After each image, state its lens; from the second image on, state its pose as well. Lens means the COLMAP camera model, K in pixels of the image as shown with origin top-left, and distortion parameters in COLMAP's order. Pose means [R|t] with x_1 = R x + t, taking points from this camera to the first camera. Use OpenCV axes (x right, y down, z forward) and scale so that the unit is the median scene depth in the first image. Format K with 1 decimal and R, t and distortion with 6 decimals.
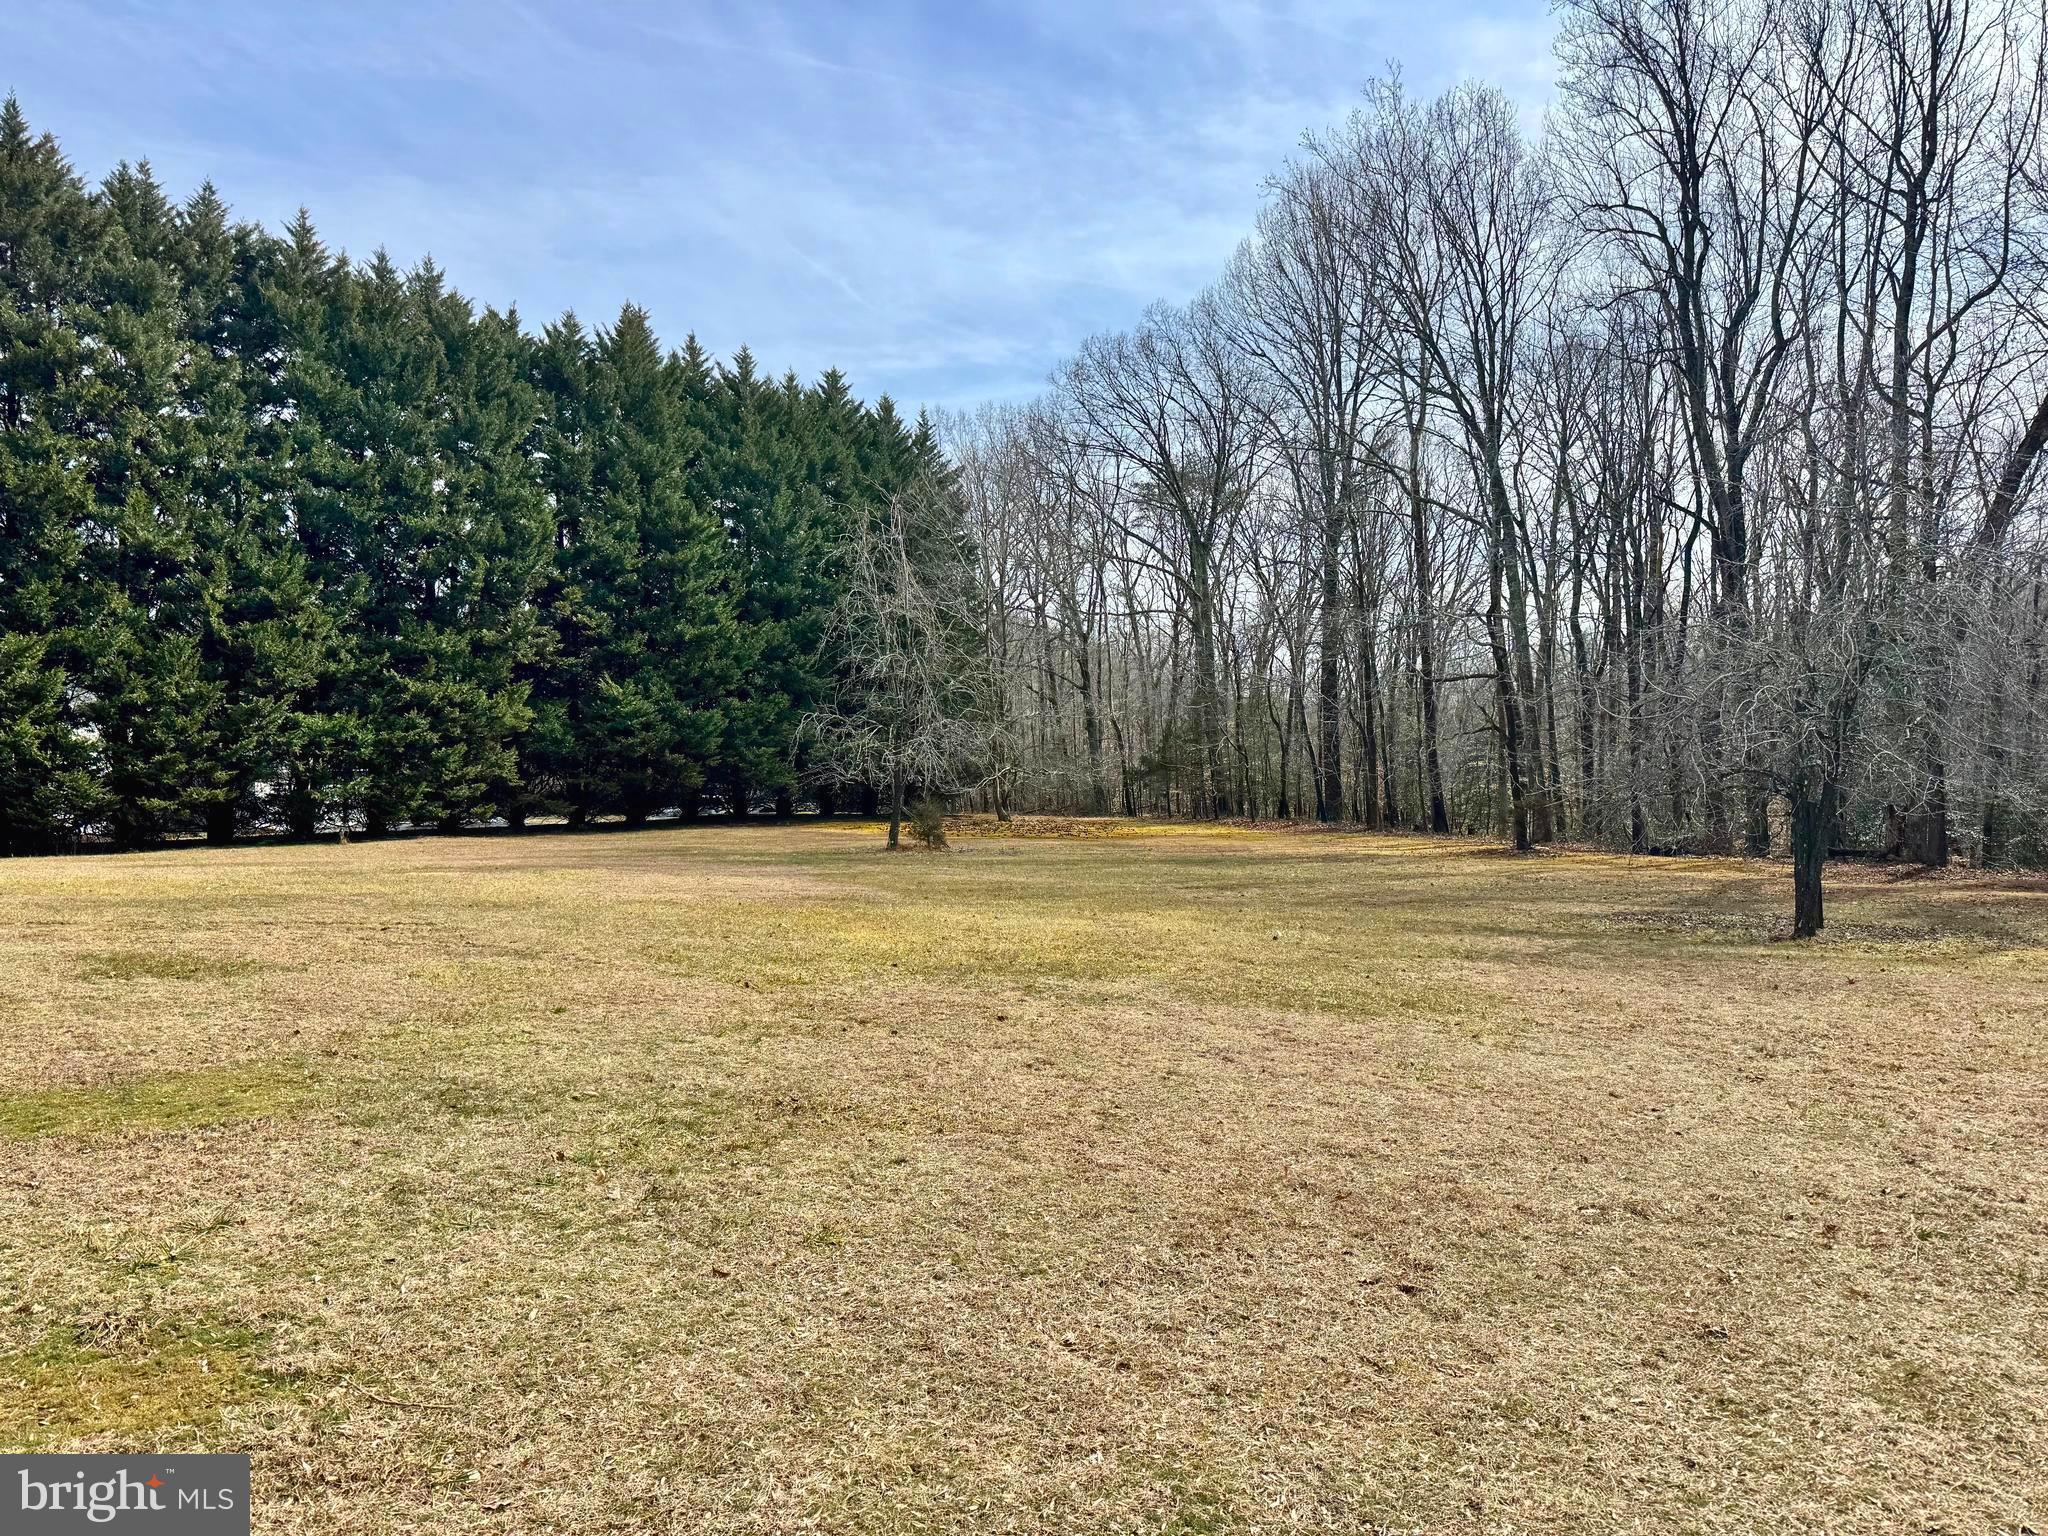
lens RADIAL K [[1403.8, 0, 1024.0], [0, 1403.8, 768.0], [0, 0, 1]] dist [0.070298, -0.134025]
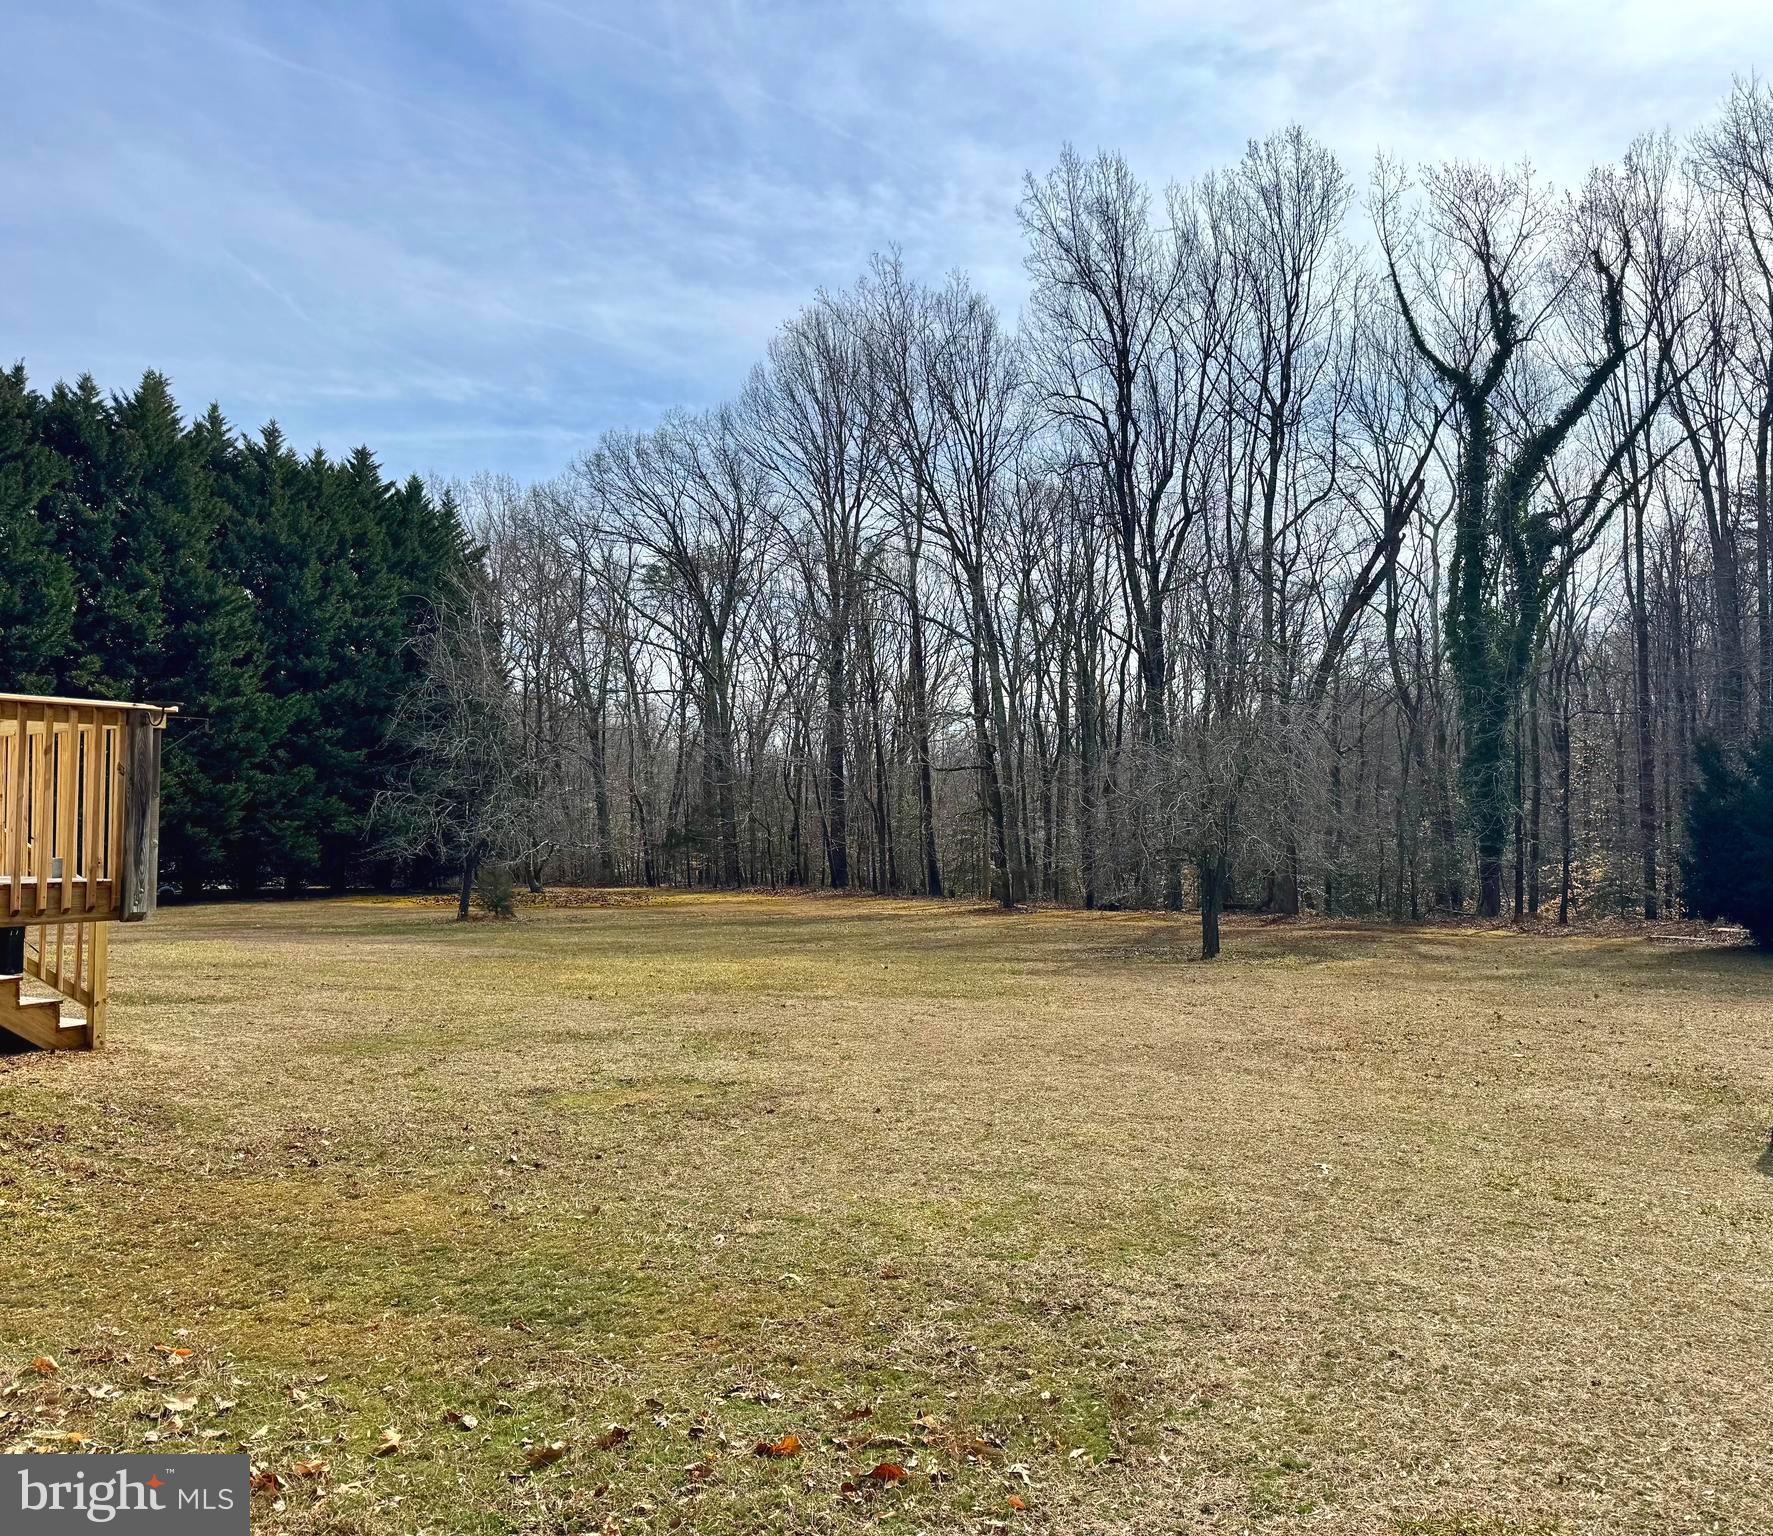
lens RADIAL K [[1417.6, 0, 1017.1], [0, 1417.6, 736.2], [0, 0, 1]] dist [0.002787, -0.003412]
pose [[0.931526, 0.025399, 0.362787, -0.077159], [-0.000621, 0.997668, -0.068255, -0.006499], [-0.363674, 0.063356, 0.929369, -0.138799]]
